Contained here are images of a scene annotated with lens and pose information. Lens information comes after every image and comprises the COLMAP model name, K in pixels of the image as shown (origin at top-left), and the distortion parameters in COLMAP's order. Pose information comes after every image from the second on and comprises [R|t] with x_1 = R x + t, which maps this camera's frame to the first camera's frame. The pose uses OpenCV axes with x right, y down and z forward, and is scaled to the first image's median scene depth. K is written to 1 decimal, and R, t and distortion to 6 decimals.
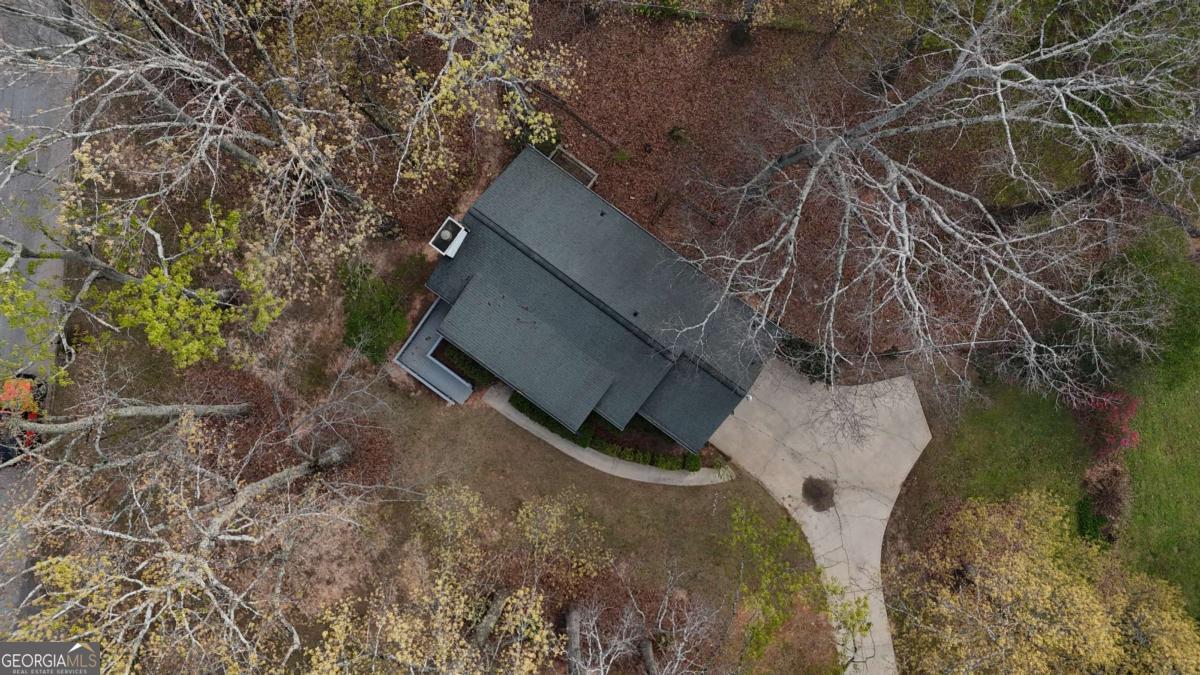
lens RADIAL K [[857.5, 0, 600.0], [0, 857.5, 337.5], [0, 0, 1]] dist [-0.000216, -0.072201]
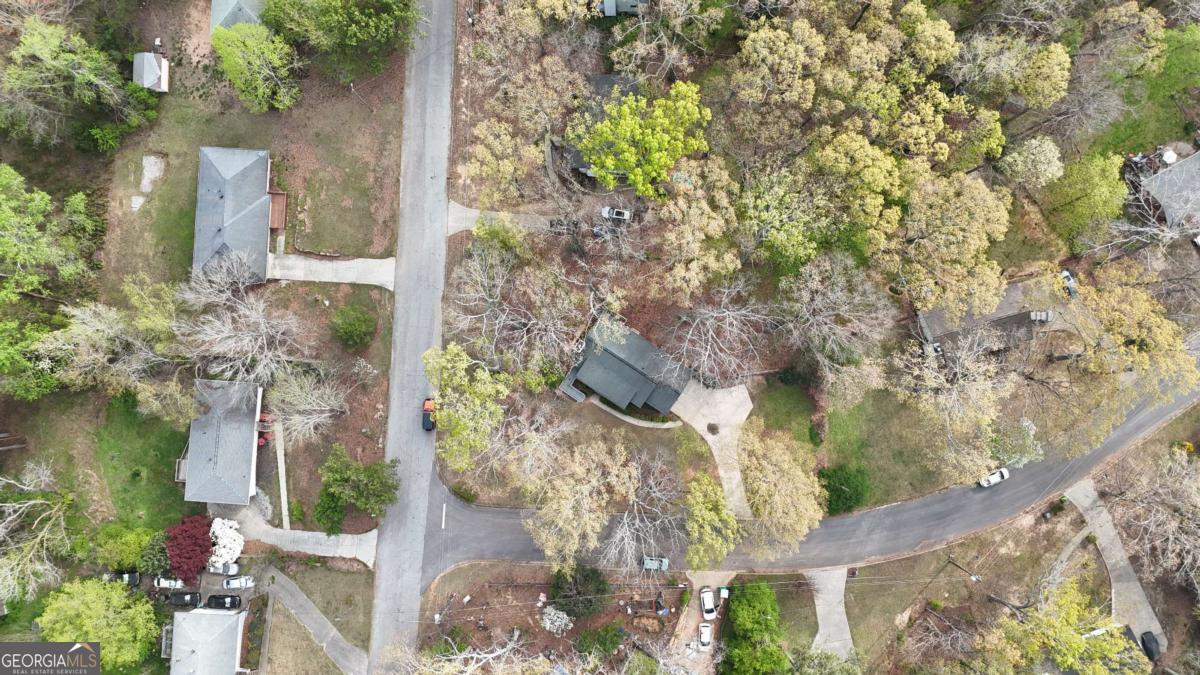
lens RADIAL K [[834.1, 0, 600.0], [0, 834.1, 337.5], [0, 0, 1]] dist [0.080139, -0.065620]
pose [[0.998812, -0.048654, -0.002732, -0.086311], [0.048601, 0.998673, -0.017057, -0.084395], [0.003559, 0.016904, 0.999851, -1.738759]]
